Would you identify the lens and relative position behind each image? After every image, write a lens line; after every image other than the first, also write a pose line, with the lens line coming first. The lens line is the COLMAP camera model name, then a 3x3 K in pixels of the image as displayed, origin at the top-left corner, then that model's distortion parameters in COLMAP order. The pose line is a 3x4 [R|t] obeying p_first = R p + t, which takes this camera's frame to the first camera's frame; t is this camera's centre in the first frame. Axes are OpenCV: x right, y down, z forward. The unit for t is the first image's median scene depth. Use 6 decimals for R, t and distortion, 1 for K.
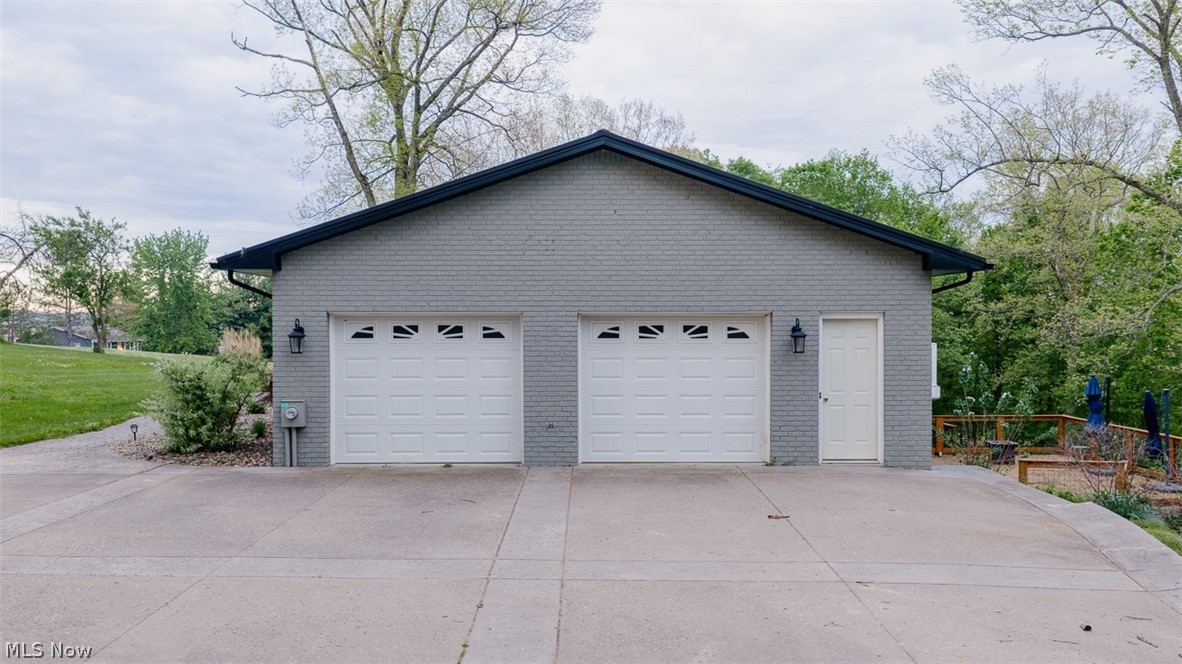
lens RADIAL K [[949.0, 0, 591.0], [0, 949.0, 332.0], [0, 0, 1]] dist [0.001258, -0.000361]
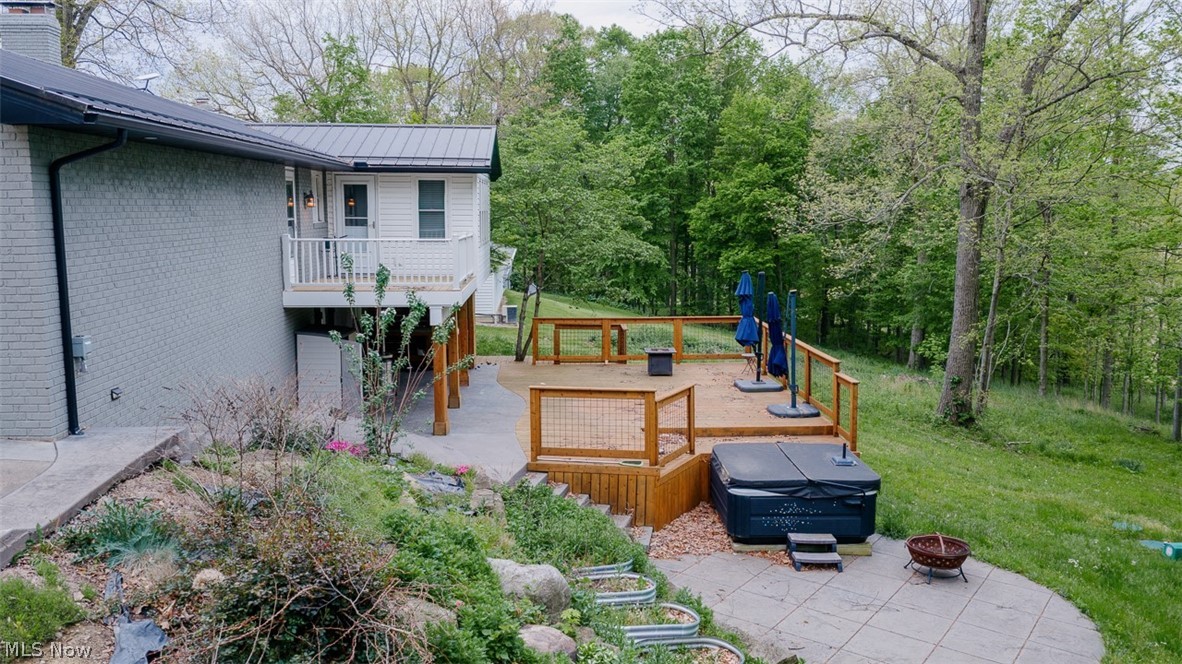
lens RADIAL K [[949.0, 0, 591.0], [0, 949.0, 332.0], [0, 0, 1]] dist [0.001258, -0.000361]
pose [[0.998875, -0.003955, 0.047257, 0.693503], [-0.001950, 0.992247, 0.124265, -0.008650], [-0.047383, -0.124217, 0.991123, 0.353920]]
